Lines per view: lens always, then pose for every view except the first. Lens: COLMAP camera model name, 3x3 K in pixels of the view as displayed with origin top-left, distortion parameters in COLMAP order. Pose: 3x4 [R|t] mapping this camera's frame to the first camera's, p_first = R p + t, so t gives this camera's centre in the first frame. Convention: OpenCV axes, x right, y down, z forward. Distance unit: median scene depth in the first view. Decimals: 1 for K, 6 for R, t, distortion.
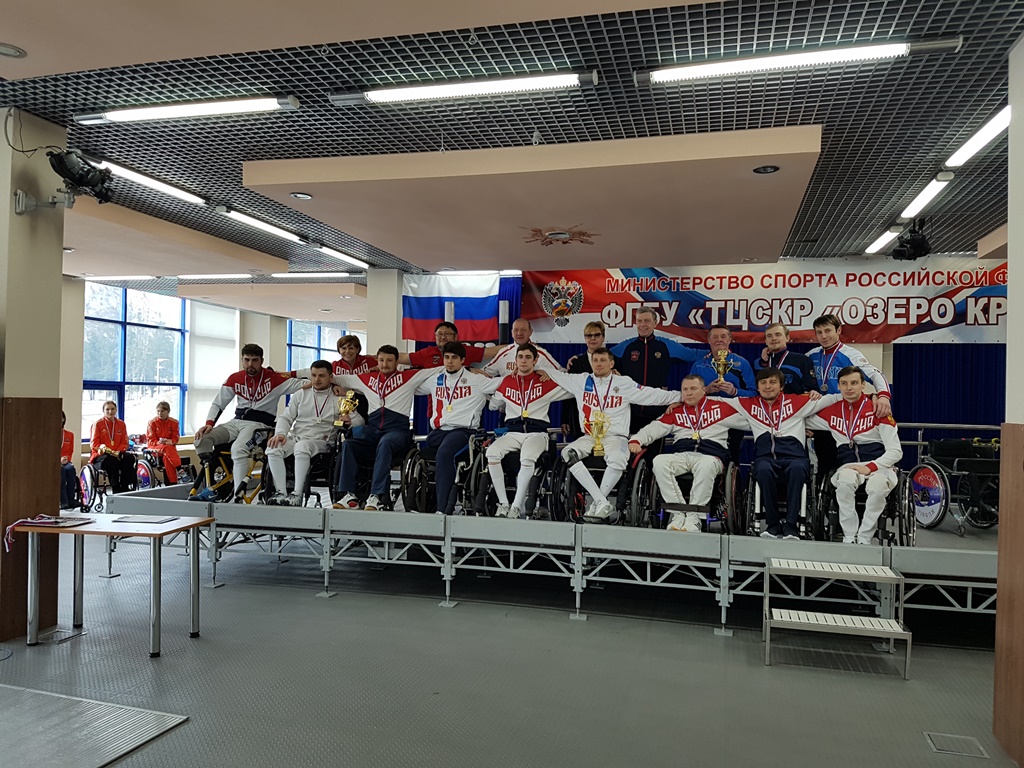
lens RADIAL K [[782.1, 0, 495.3], [0, 782.1, 399.1], [0, 0, 1]] dist [0.194758, -0.388181]
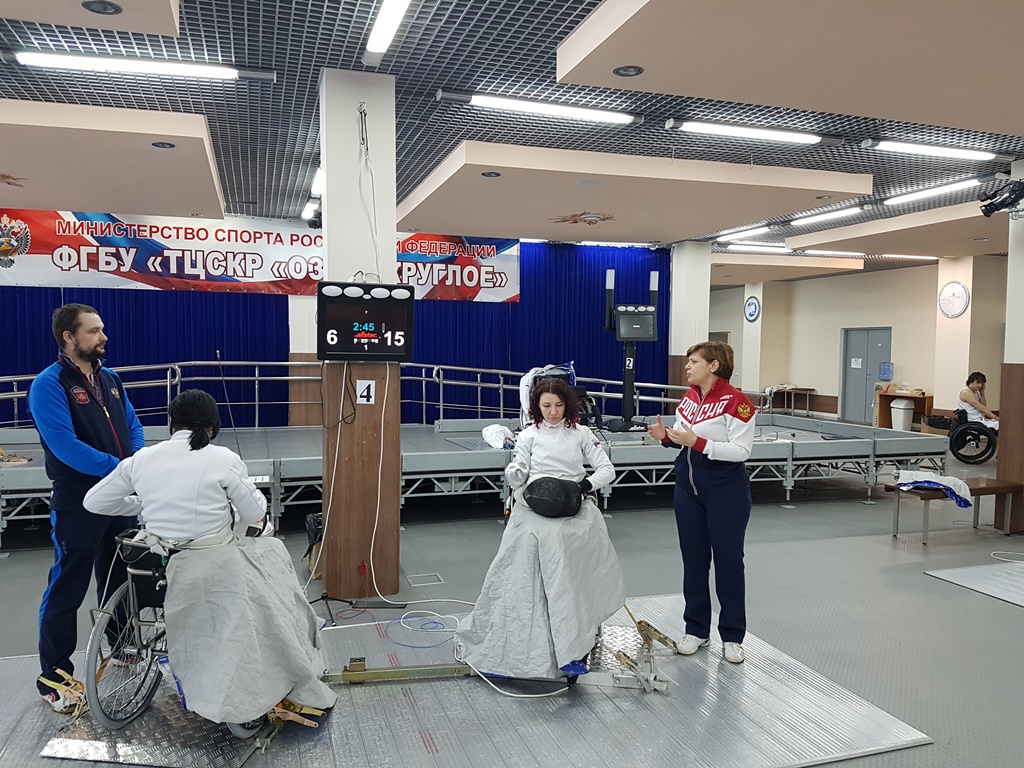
lens RADIAL K [[785.8, 0, 511.6], [0, 785.8, 384.2], [0, 0, 1]] dist [0.267794, -0.580250]
pose [[0.835196, -0.038779, 0.548583, 0.058428], [0.009515, 0.998380, 0.056089, -0.002114], [-0.549870, -0.041625, 0.834213, -0.150304]]
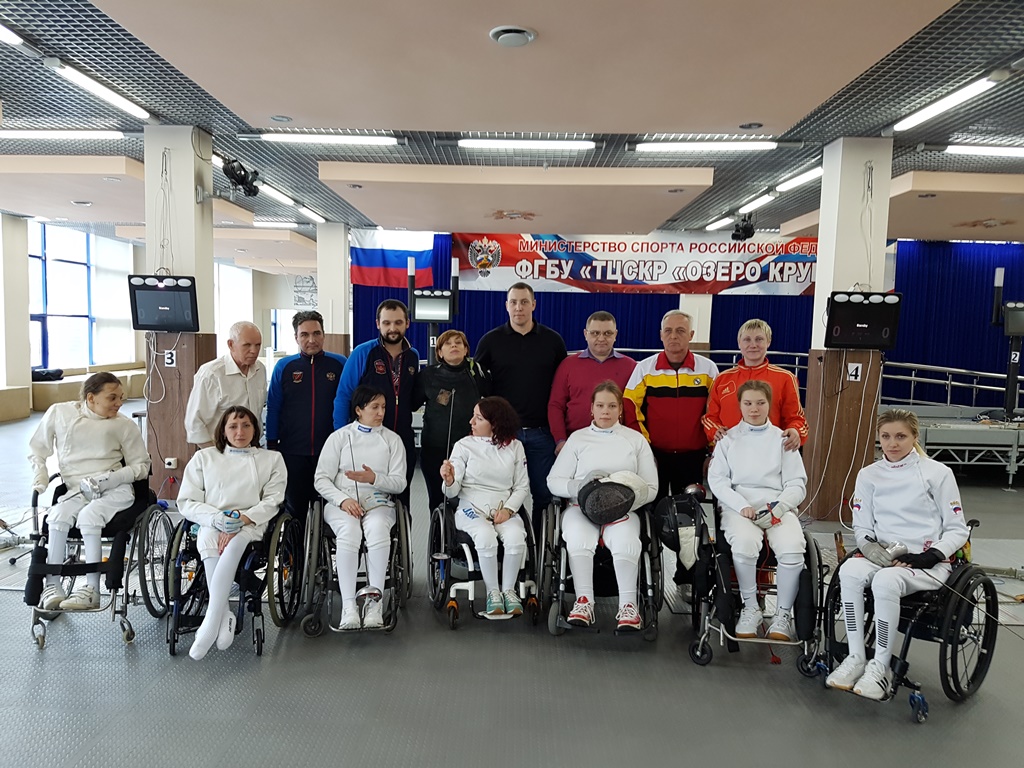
lens RADIAL K [[786.7, 0, 486.2], [0, 786.7, 411.6], [0, 0, 1]] dist [0.216408, -0.378601]
pose [[0.972625, -0.020016, 0.231519, -0.231136], [-0.003789, 0.994785, 0.101923, -0.005765], [-0.232351, -0.100011, 0.967476, -0.290809]]
